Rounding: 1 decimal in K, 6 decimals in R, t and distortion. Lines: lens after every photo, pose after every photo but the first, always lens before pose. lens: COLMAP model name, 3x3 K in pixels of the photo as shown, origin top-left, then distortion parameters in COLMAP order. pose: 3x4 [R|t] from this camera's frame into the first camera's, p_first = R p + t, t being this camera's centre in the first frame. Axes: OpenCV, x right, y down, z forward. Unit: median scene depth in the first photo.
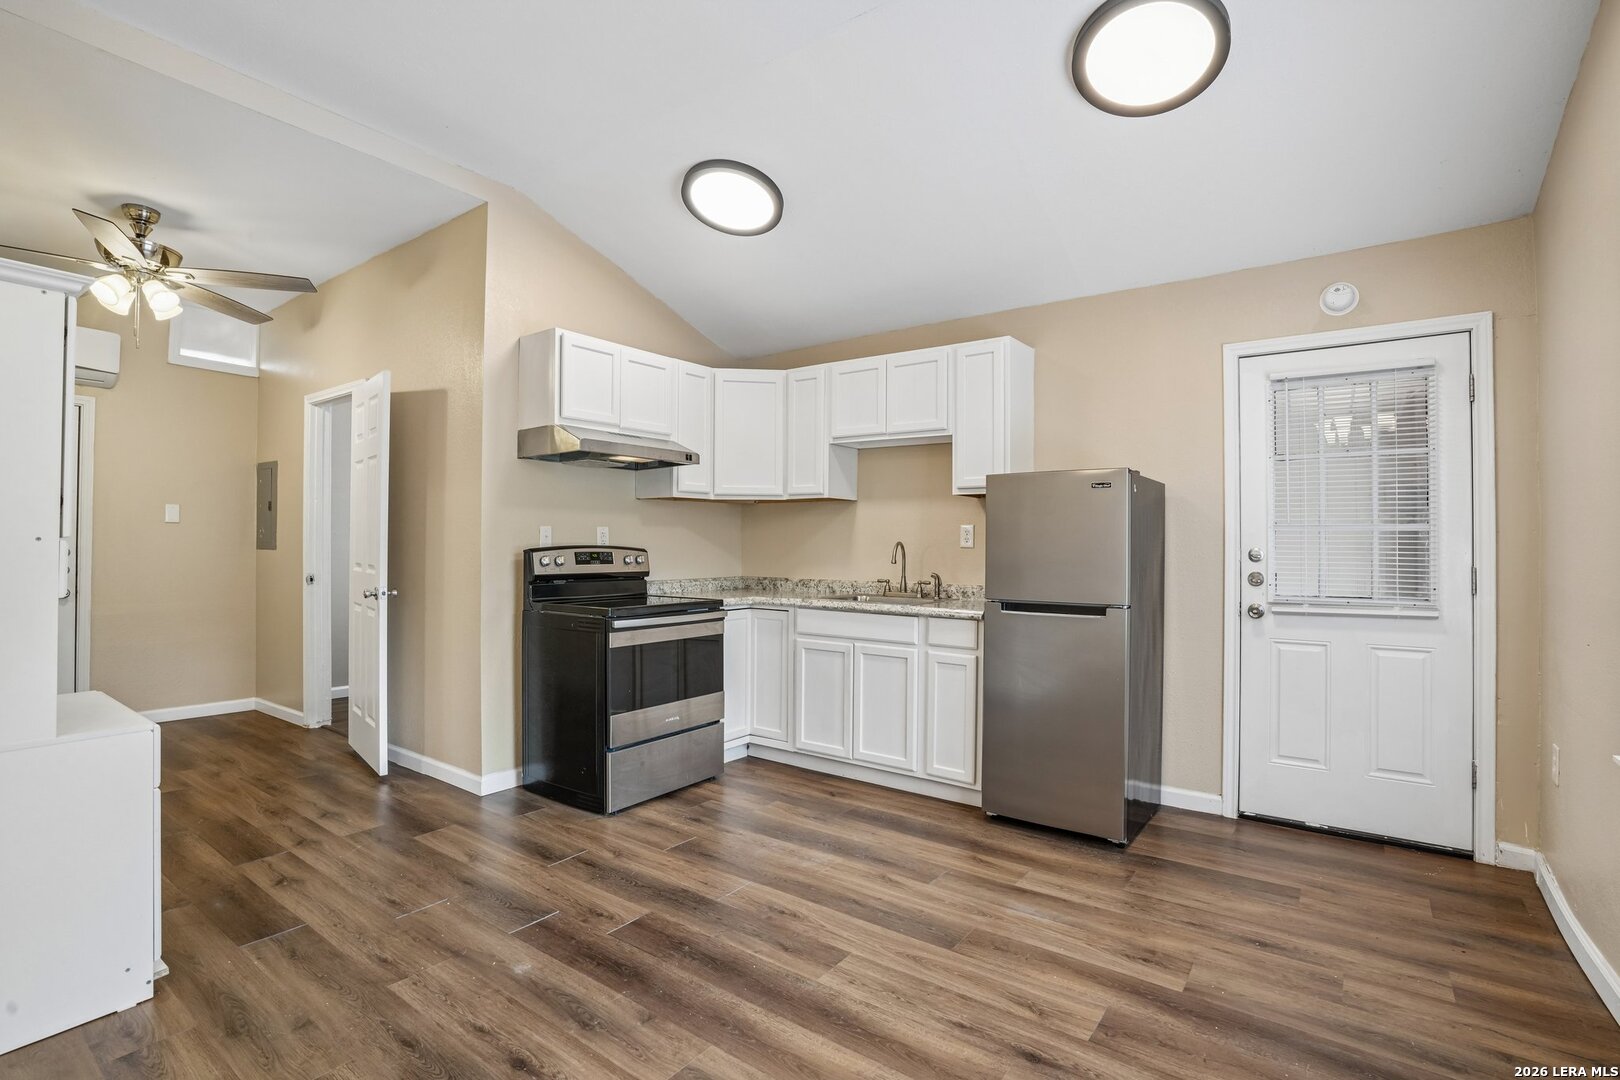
lens RADIAL K [[781.6, 0, 810.6], [0, 781.6, 533.7], [0, 0, 1]] dist [-0.032324, 0.005551]
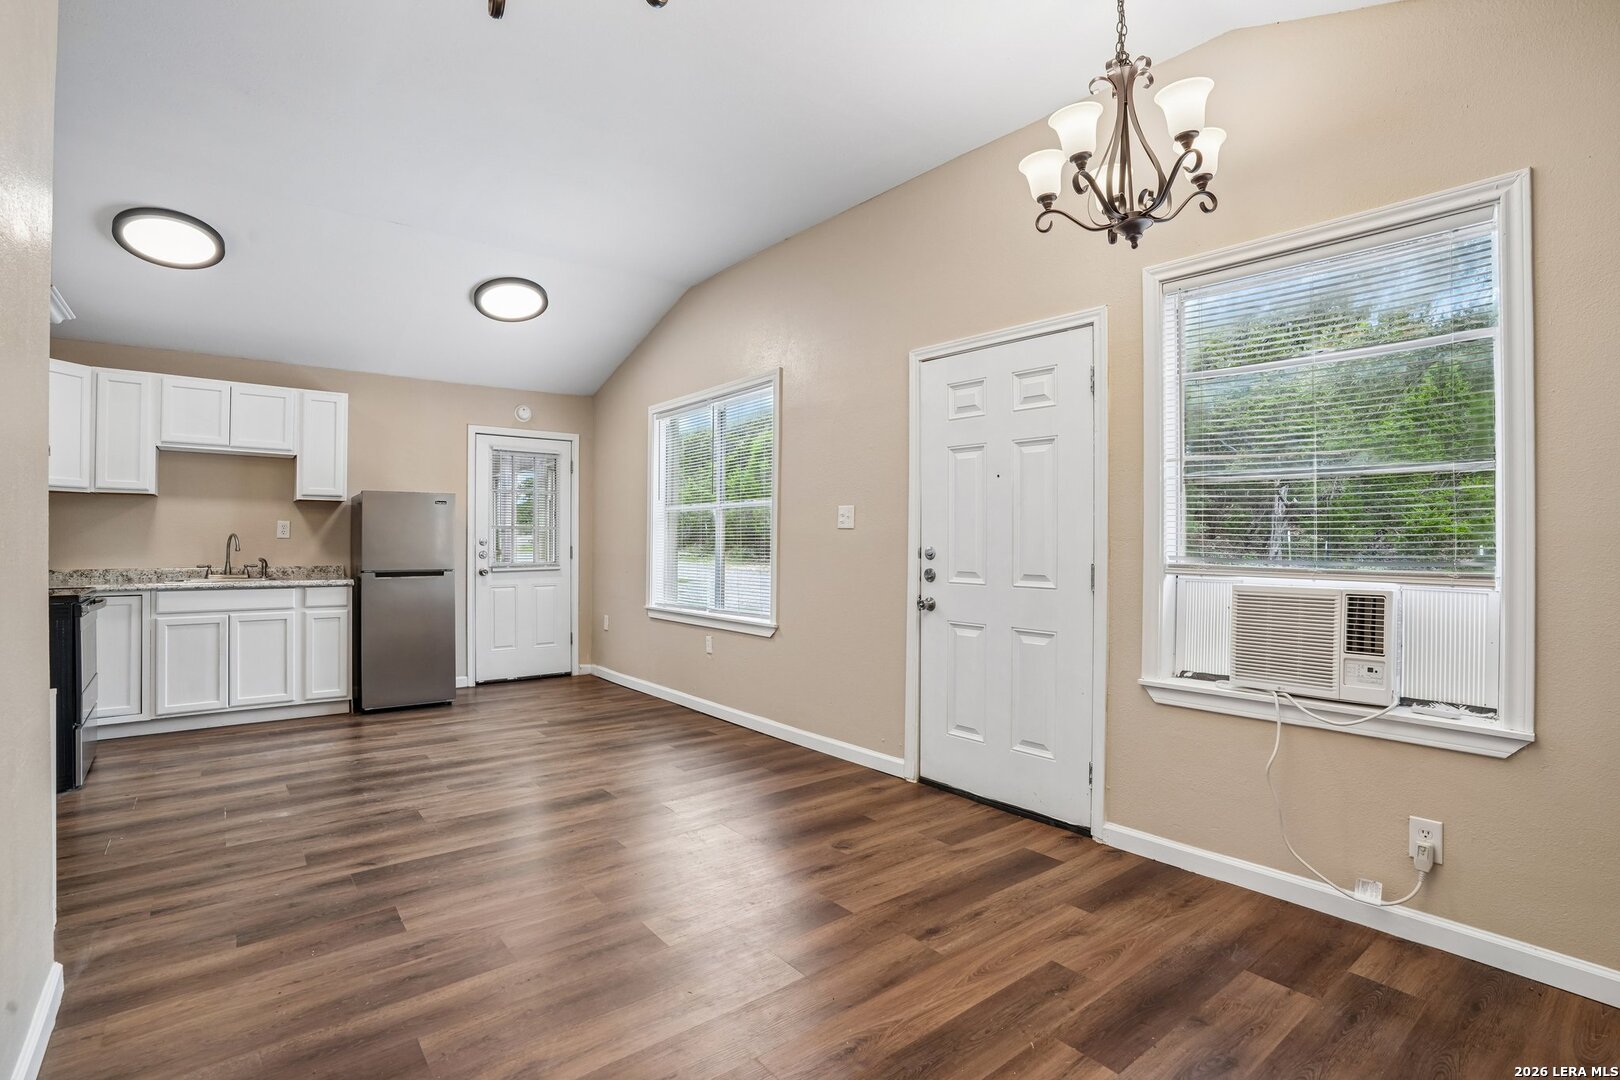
lens RADIAL K [[781.6, 0, 812.2], [0, 781.6, 539.7], [0, 0, 1]] dist [-0.032324, 0.005551]
pose [[0.261482, -0.001616, 0.965207, -0.929366], [-0.009291, 0.999948, 0.004191, 0.006977], [-0.965164, -0.010064, 0.261454, -0.229929]]
